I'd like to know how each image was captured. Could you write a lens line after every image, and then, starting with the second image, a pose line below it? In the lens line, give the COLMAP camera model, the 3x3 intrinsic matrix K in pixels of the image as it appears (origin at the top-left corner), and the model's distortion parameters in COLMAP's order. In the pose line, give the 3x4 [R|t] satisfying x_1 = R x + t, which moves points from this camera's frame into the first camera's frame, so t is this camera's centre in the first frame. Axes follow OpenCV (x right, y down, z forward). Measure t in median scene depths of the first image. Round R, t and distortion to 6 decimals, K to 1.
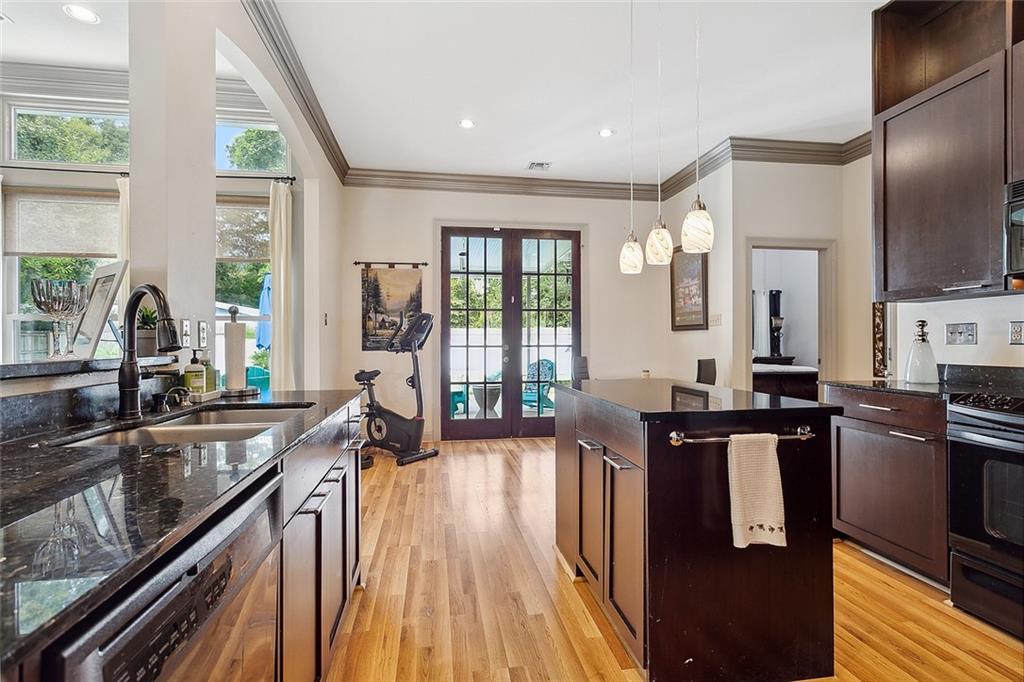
lens RADIAL K [[488.9, 0, 512.0], [0, 488.9, 341.0], [0, 0, 1]] dist [0.002998, 0.000387]
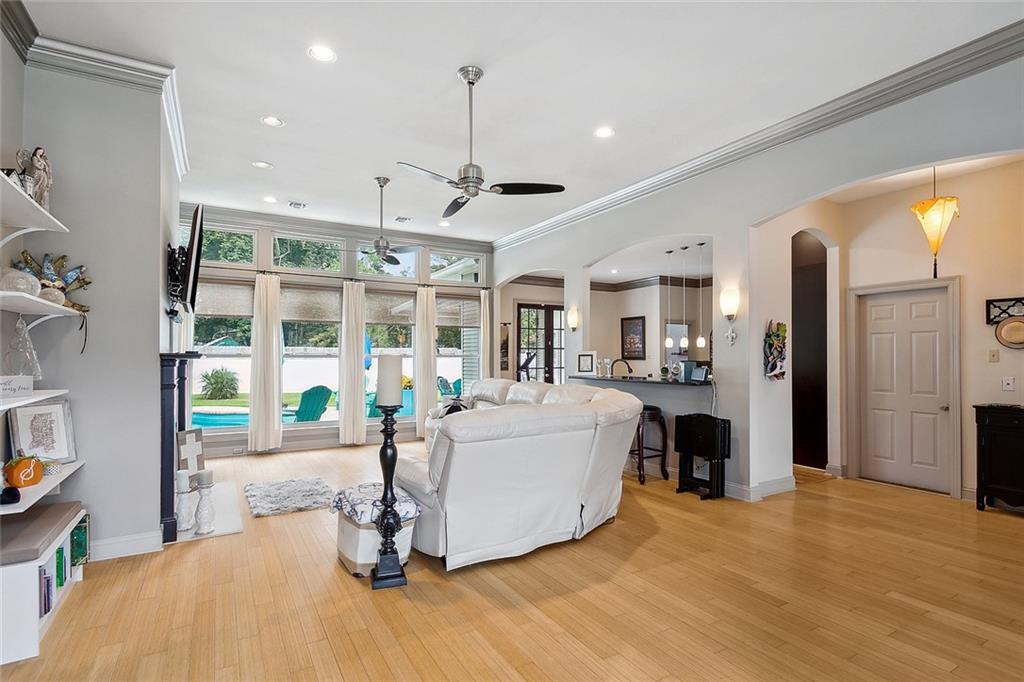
lens RADIAL K [[503.9, 0, 516.6], [0, 503.9, 356.9], [0, 0, 1]] dist [-0.000819, 0.000156]
pose [[0.928141, -0.000405, 0.372229, -0.857587], [-0.000270, 0.999998, 0.001762, -0.036958], [-0.372229, -0.001735, 0.928139, -0.753731]]
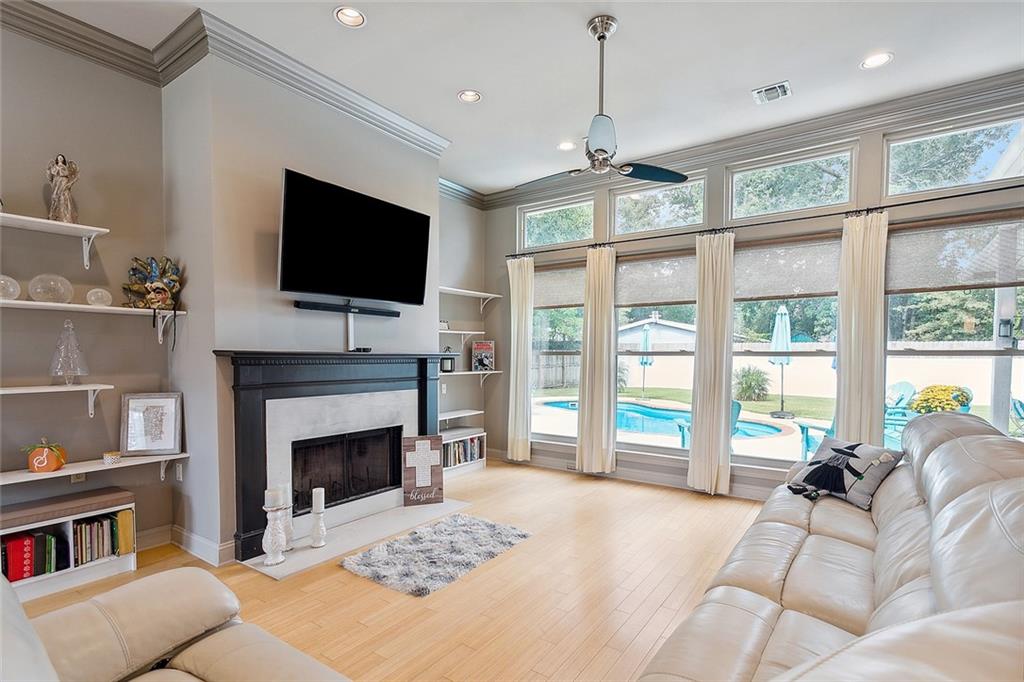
lens RADIAL K [[498.8, 0, 509.7], [0, 498.8, 377.6], [0, 0, 1]] dist [0.000960, 0.000543]
pose [[0.717188, 0.035140, -0.695994, -0.405545], [-0.000925, 0.998775, 0.049474, -0.037828], [0.696879, -0.034838, 0.716342, -0.165871]]
